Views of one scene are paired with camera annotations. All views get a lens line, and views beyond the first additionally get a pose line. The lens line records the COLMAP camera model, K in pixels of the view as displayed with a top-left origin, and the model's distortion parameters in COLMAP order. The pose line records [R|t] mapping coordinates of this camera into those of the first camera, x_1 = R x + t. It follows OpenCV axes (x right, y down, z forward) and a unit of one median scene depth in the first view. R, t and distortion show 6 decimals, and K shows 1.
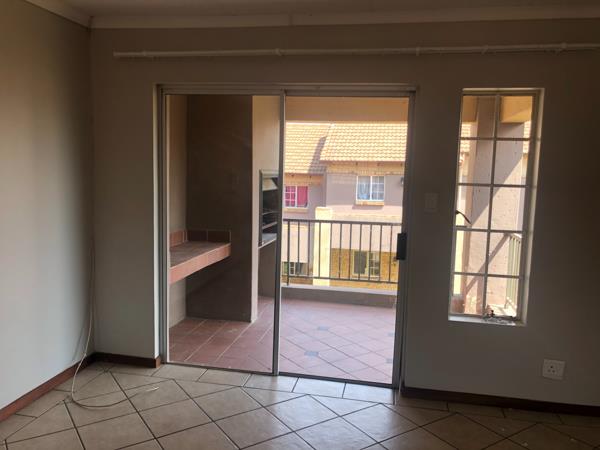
lens RADIAL K [[502.2, 0, 300.0], [0, 502.2, 225.0], [0, 0, 1]] dist [0.128396, -0.239681]
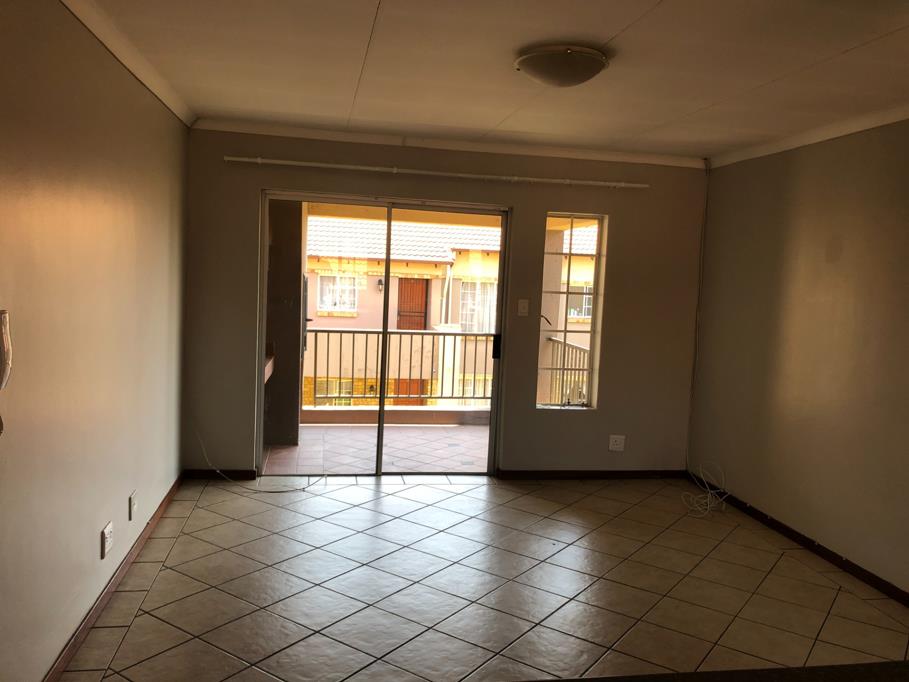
lens RADIAL K [[760.8, 0, 454.5], [0, 760.8, 341.0], [0, 0, 1]] dist [0.128396, -0.239681]
pose [[0.934725, -0.017776, 0.354928, -0.461942], [0.021211, 0.999758, -0.005789, 0.035661], [-0.354739, 0.012940, 0.934876, -0.523665]]
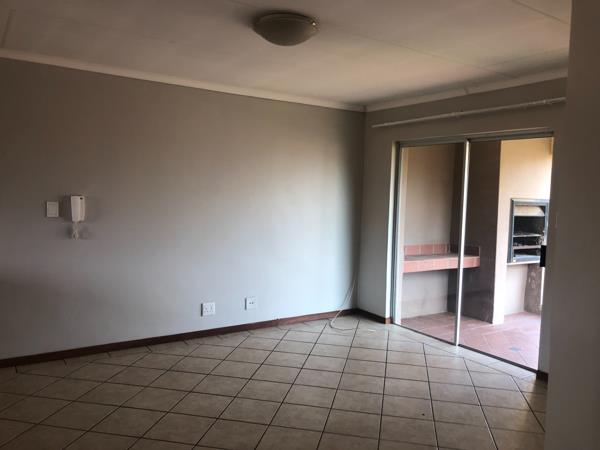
lens RADIAL K [[502.2, 0, 300.0], [0, 502.2, 225.0], [0, 0, 1]] dist [0.128396, -0.239681]
pose [[0.696232, 0.040564, -0.716669, 0.646979], [-0.095023, 0.994824, -0.036006, 0.066606], [0.711499, 0.093169, 0.696483, -0.284361]]
